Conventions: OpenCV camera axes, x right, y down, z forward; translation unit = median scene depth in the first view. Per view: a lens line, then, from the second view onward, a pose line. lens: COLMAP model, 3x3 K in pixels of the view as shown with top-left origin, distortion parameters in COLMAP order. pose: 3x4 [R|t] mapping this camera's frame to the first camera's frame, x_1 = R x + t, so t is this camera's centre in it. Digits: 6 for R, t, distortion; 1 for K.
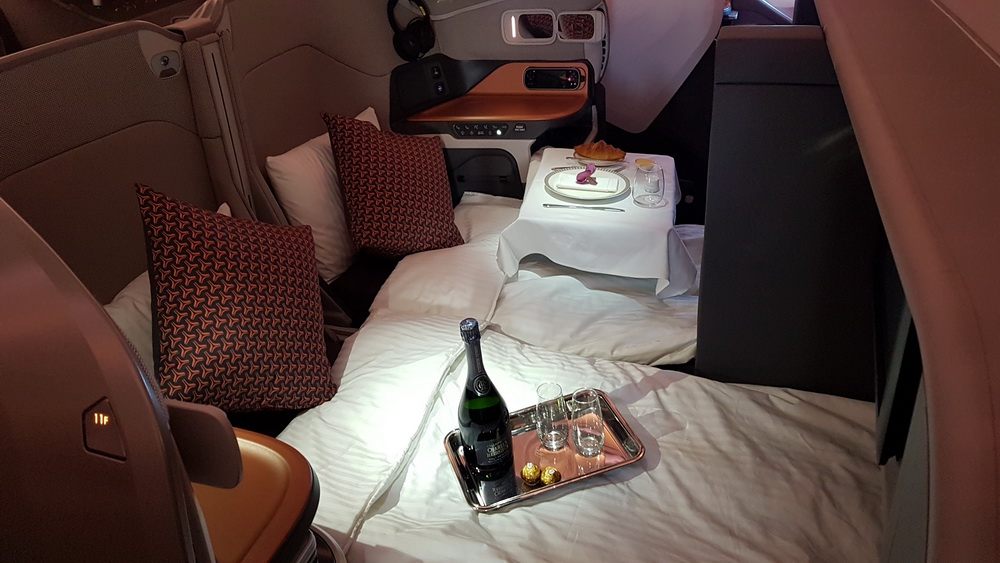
lens RADIAL K [[760.1, 0, 500.0], [0, 760.1, 281.5], [0, 0, 1]] dist [0.004692, 0.002620]
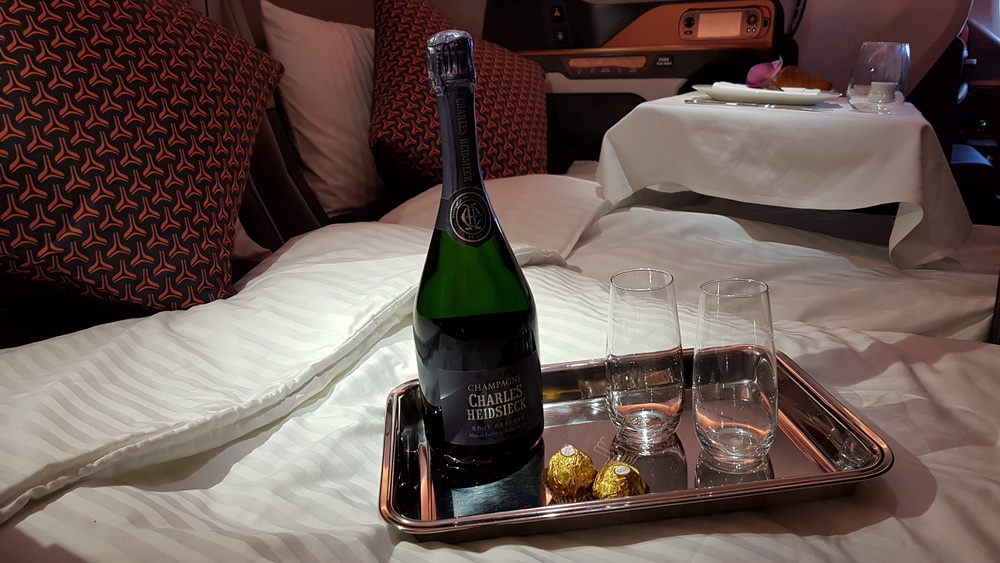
lens RADIAL K [[785.1, 0, 500.0], [0, 785.1, 281.5], [0, 0, 1]] dist [-0.017110, -0.004435]
pose [[0.973772, 0.096300, -0.206143, 0.070947], [-0.137357, 0.971098, -0.195194, 0.218325], [0.181388, 0.218390, 0.958856, 0.543762]]
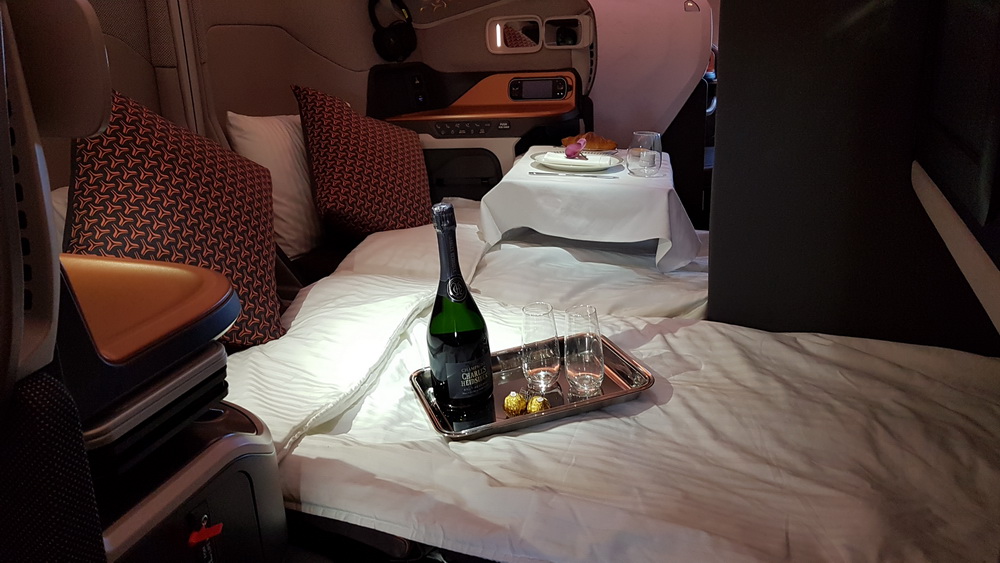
lens RADIAL K [[764.3, 0, 486.9], [0, 764.3, 285.1], [0, 0, 1]] dist [-0.002130, -0.003188]
pose [[0.999876, 0.014620, 0.005844, 0.003487], [-0.013369, 0.984405, -0.175410, 0.245387], [-0.008317, 0.175310, 0.984478, 0.157562]]
